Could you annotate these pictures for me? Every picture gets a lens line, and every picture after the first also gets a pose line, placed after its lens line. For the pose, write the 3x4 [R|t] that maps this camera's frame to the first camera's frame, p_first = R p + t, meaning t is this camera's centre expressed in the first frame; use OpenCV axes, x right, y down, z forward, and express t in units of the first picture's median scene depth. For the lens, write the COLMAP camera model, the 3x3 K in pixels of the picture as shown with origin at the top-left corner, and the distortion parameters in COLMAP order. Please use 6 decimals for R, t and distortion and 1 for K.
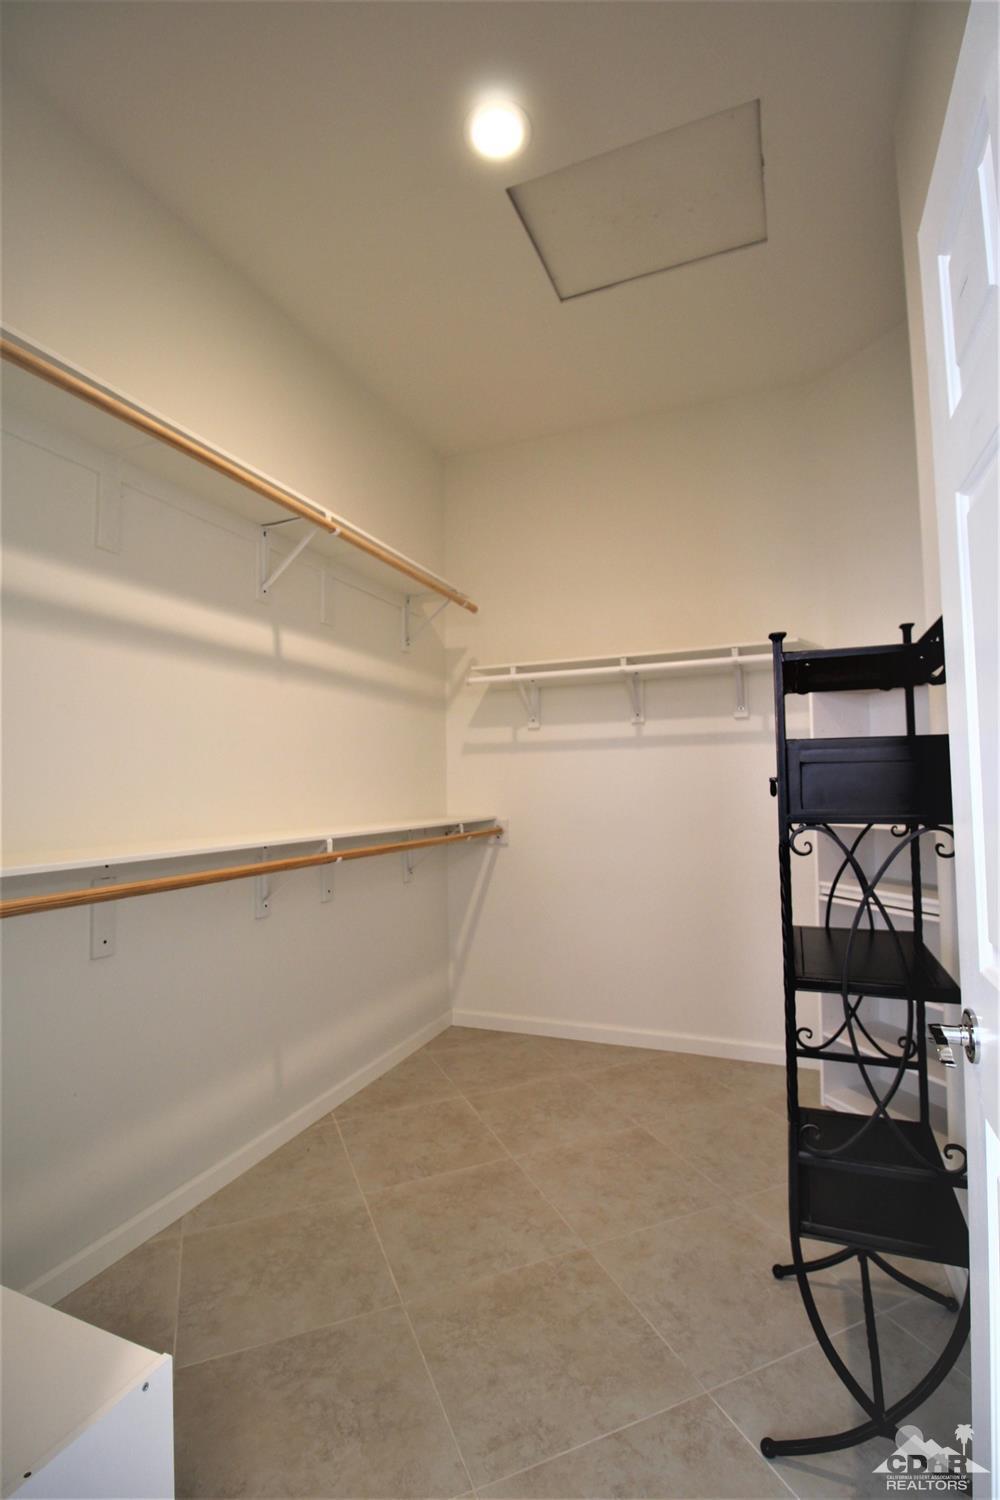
lens RADIAL K [[694.0, 0, 521.3], [0, 694.0, 747.6], [0, 0, 1]] dist [-0.000021, -0.013536]
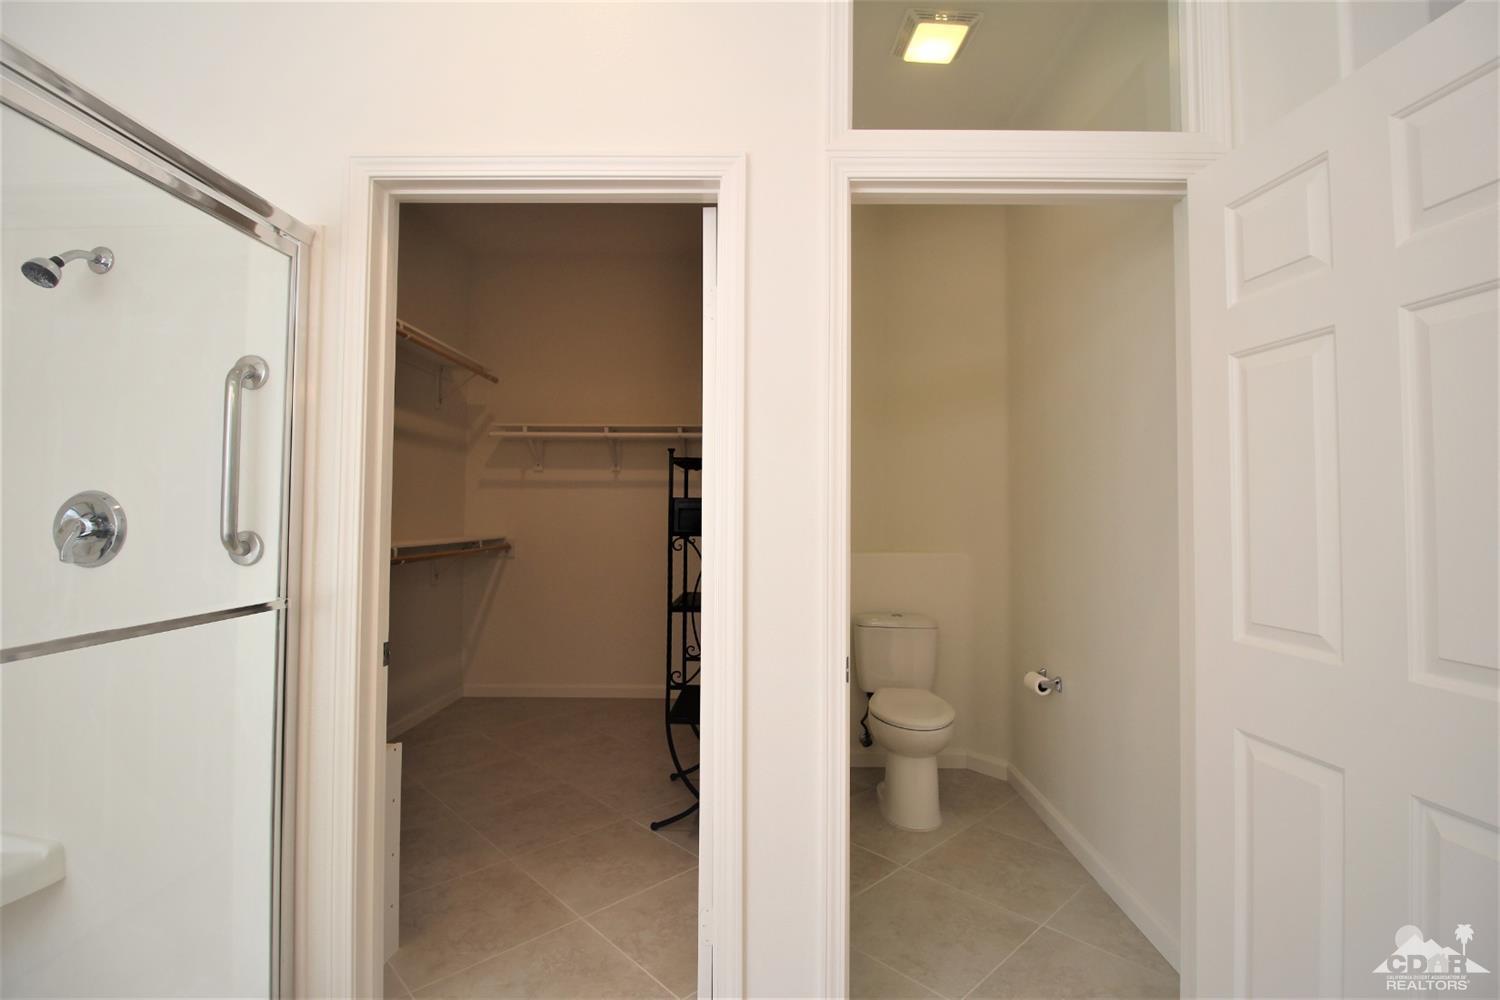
lens RADIAL K [[694.0, 0, 754.4], [0, 694.0, 488.2], [0, 0, 1]] dist [-0.000021, -0.013536]
pose [[0.940468, 0.034730, 0.338105, -0.044210], [-0.041518, 0.999055, 0.012865, -0.030611], [-0.337338, -0.026137, 0.941021, -0.433217]]
